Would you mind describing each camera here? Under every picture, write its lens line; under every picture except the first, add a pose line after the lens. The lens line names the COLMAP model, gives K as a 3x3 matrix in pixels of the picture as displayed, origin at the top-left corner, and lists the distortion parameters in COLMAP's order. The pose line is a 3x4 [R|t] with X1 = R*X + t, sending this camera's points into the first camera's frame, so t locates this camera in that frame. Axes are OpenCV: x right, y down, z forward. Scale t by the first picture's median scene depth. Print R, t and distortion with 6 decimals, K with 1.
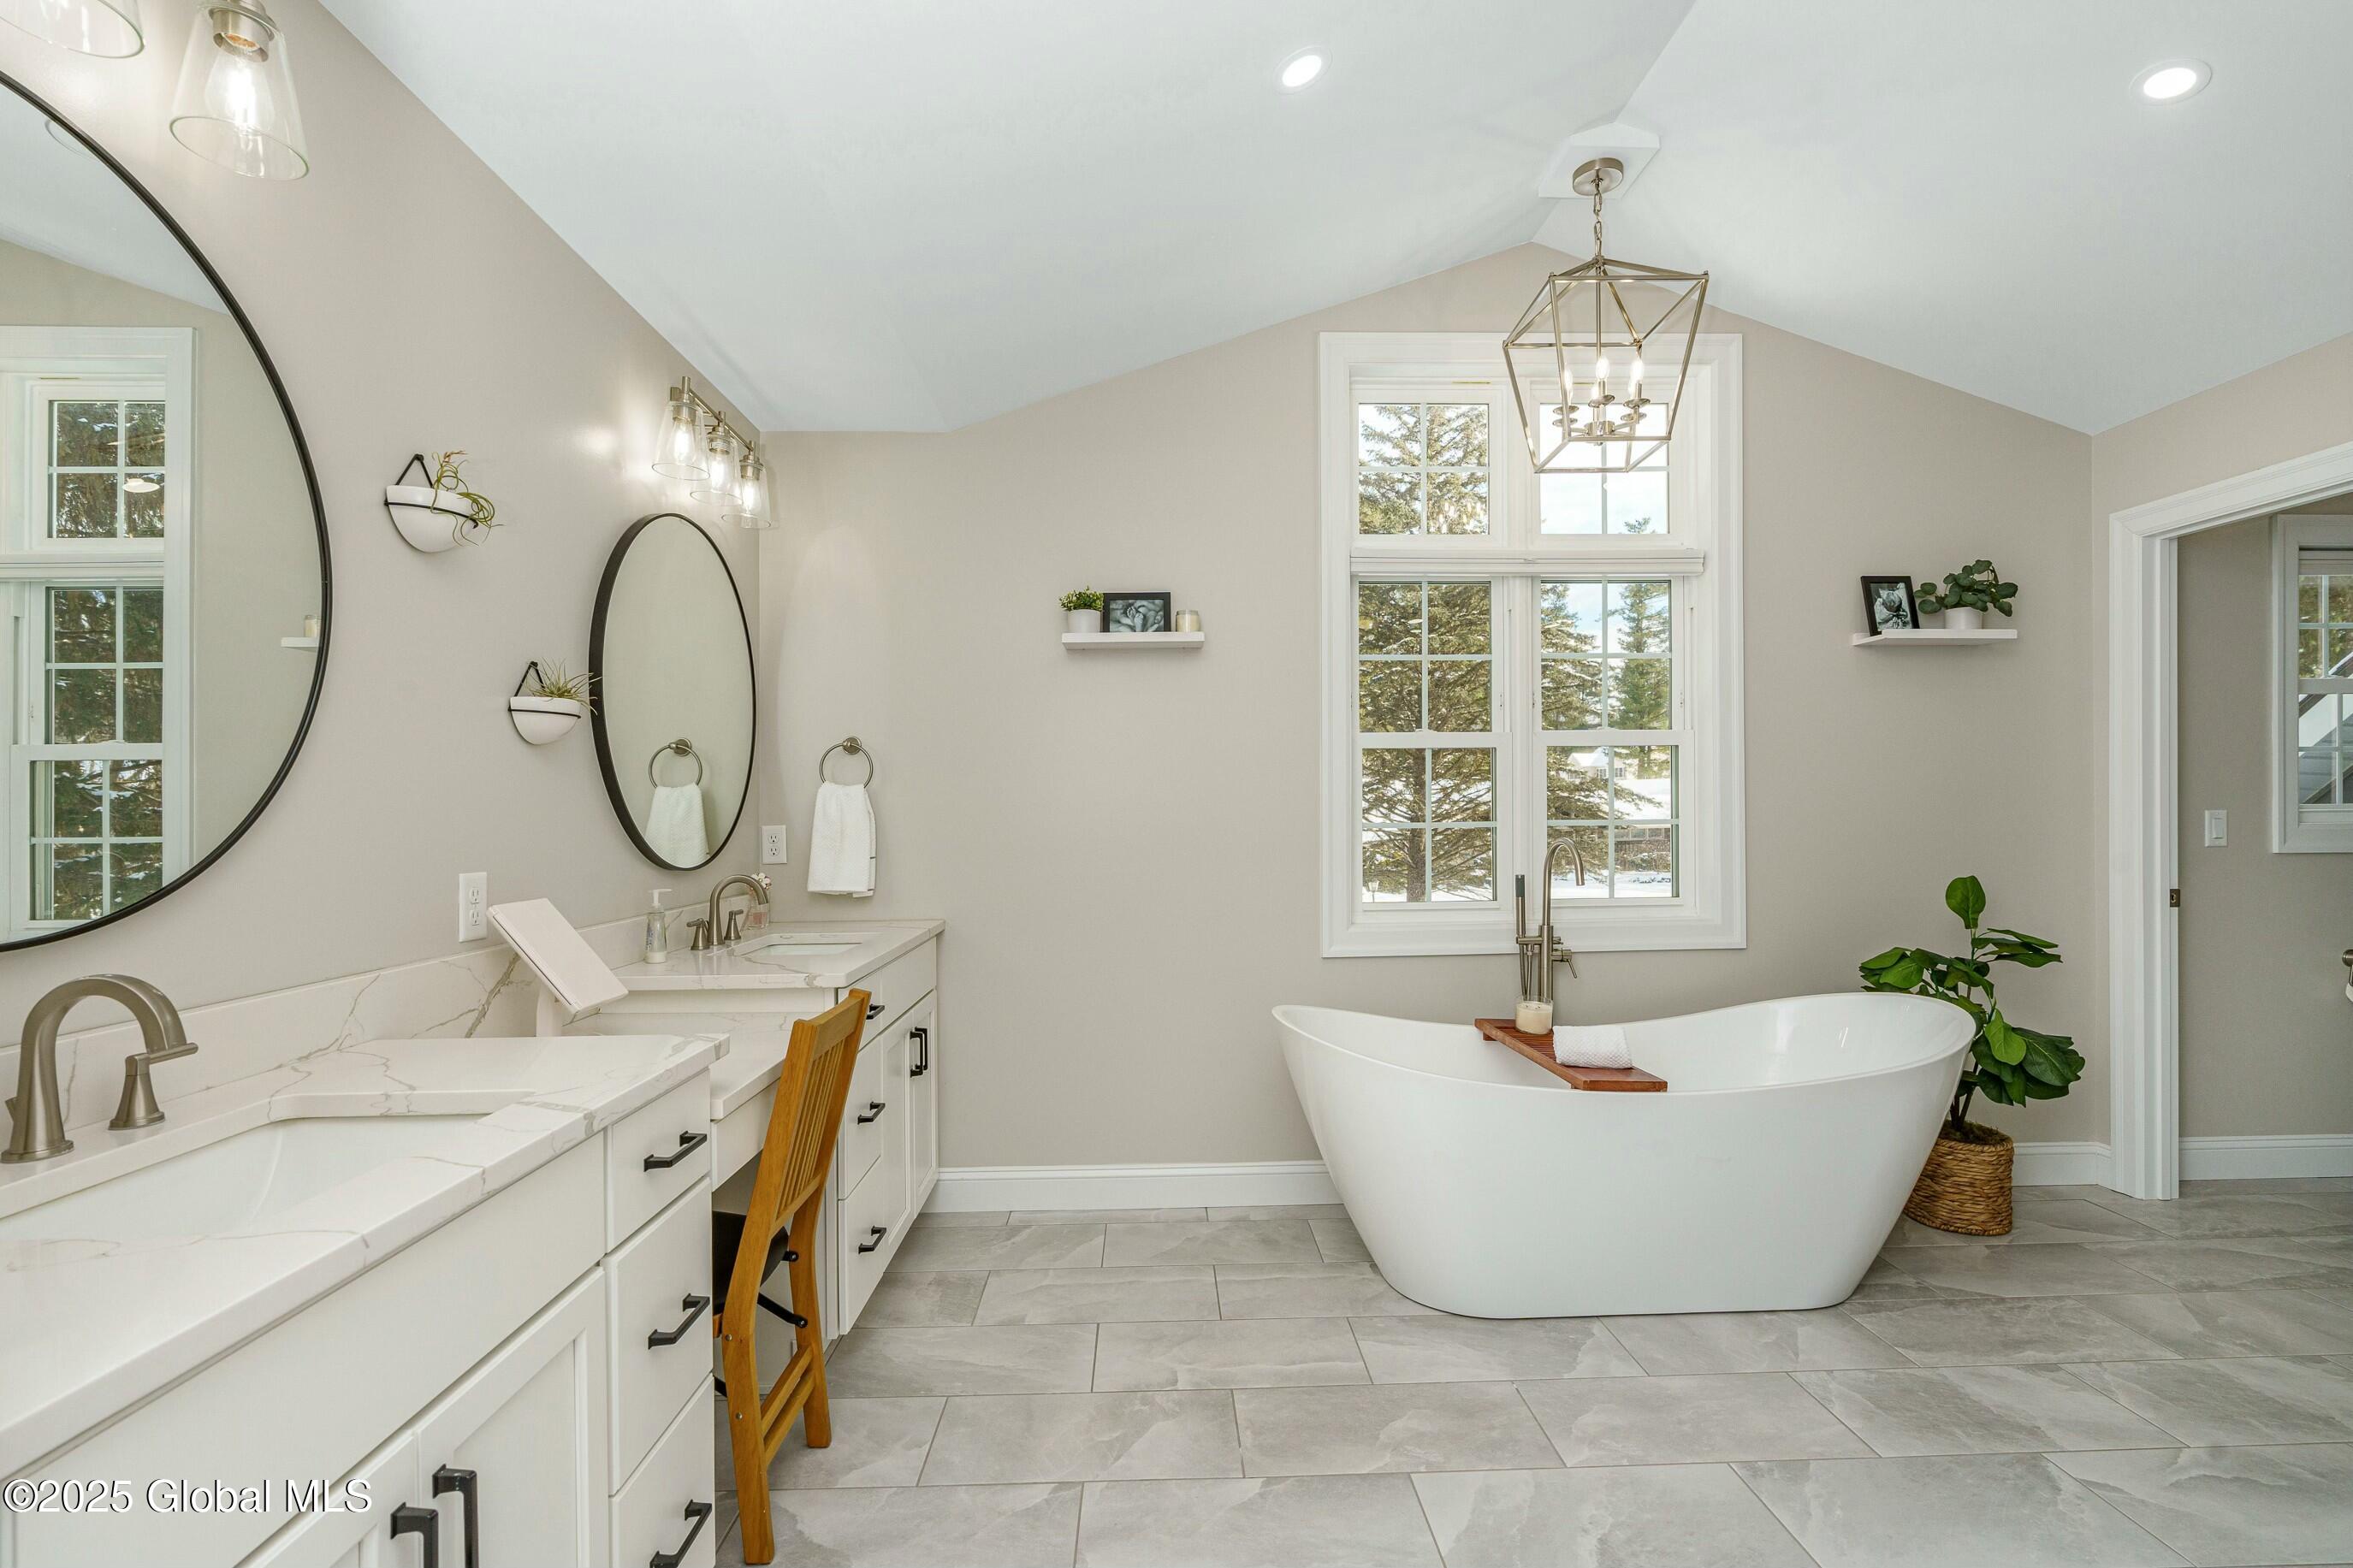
lens RADIAL K [[1064.6, 0, 1181.0], [0, 1064.6, 797.6], [0, 0, 1]] dist [-0.003473, 0.000755]
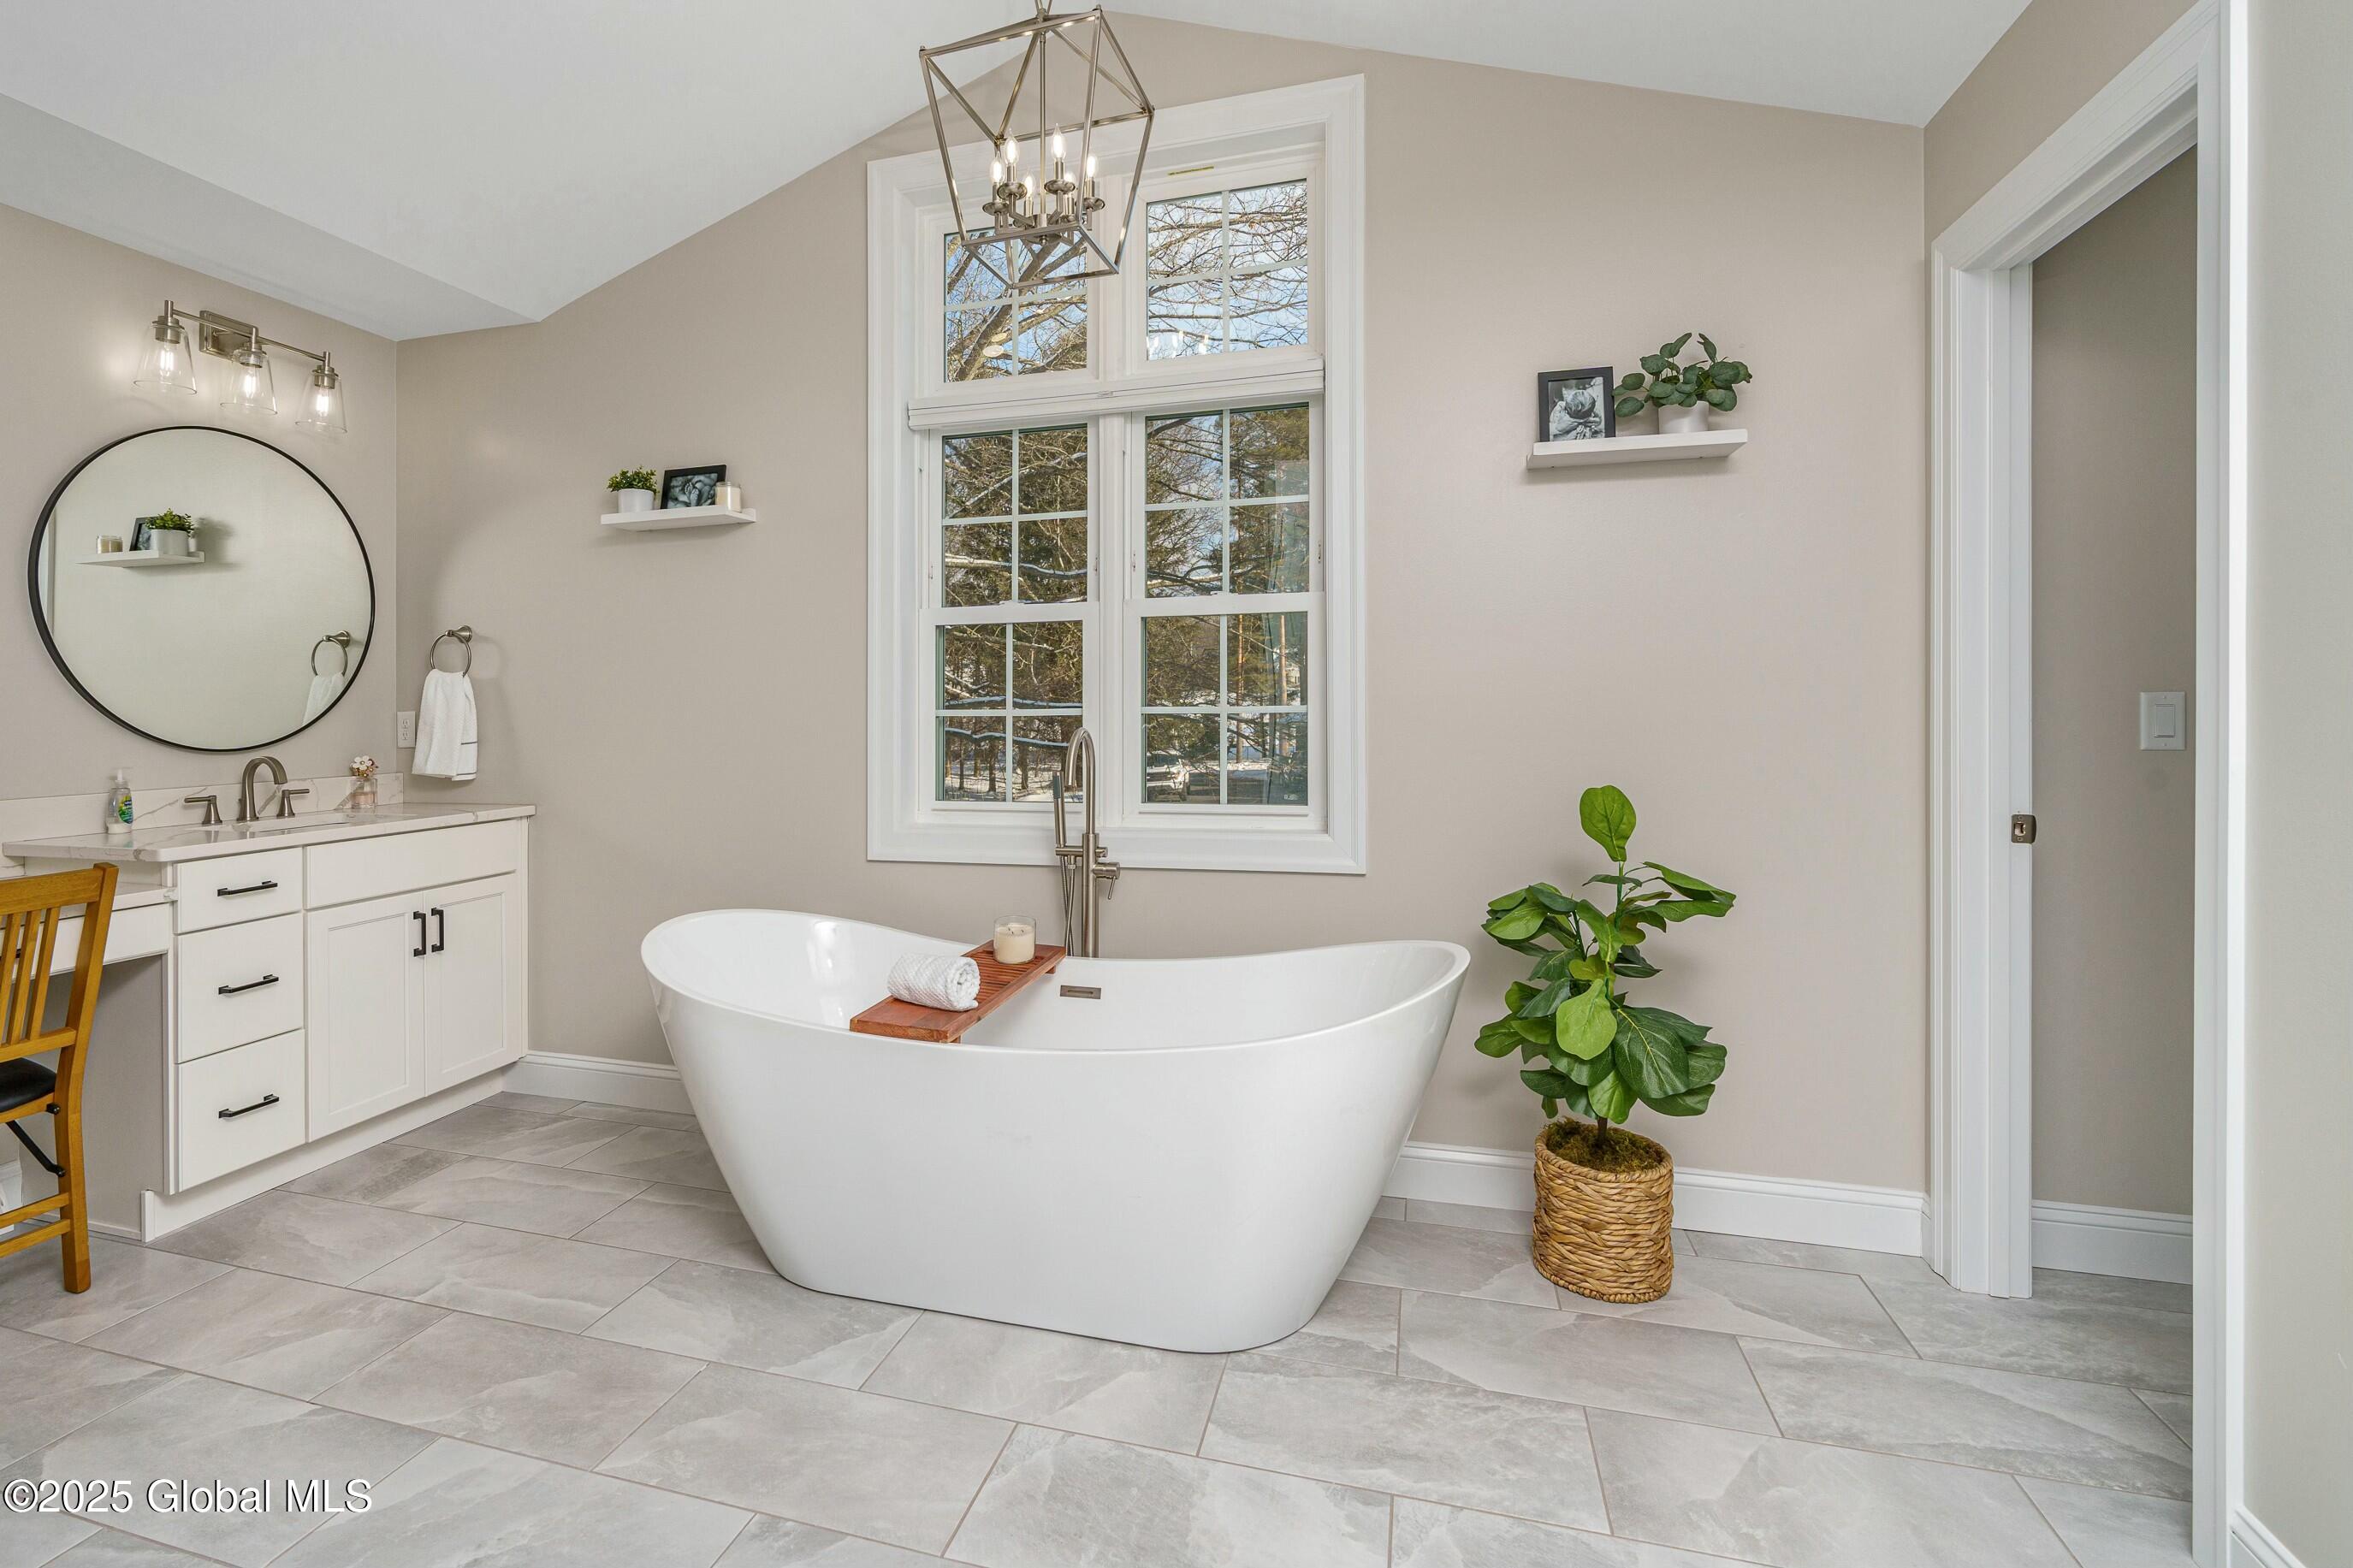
lens RADIAL K [[1111.5, 0, 1173.0], [0, 1111.5, 687.6], [0, 0, 1]] dist [-0.003372, -0.000121]
pose [[0.943067, -0.005332, -0.332560, 0.710187], [0.006455, 0.999977, 0.002272, 0.005116], [0.332540, -0.004290, 0.943079, 0.210528]]
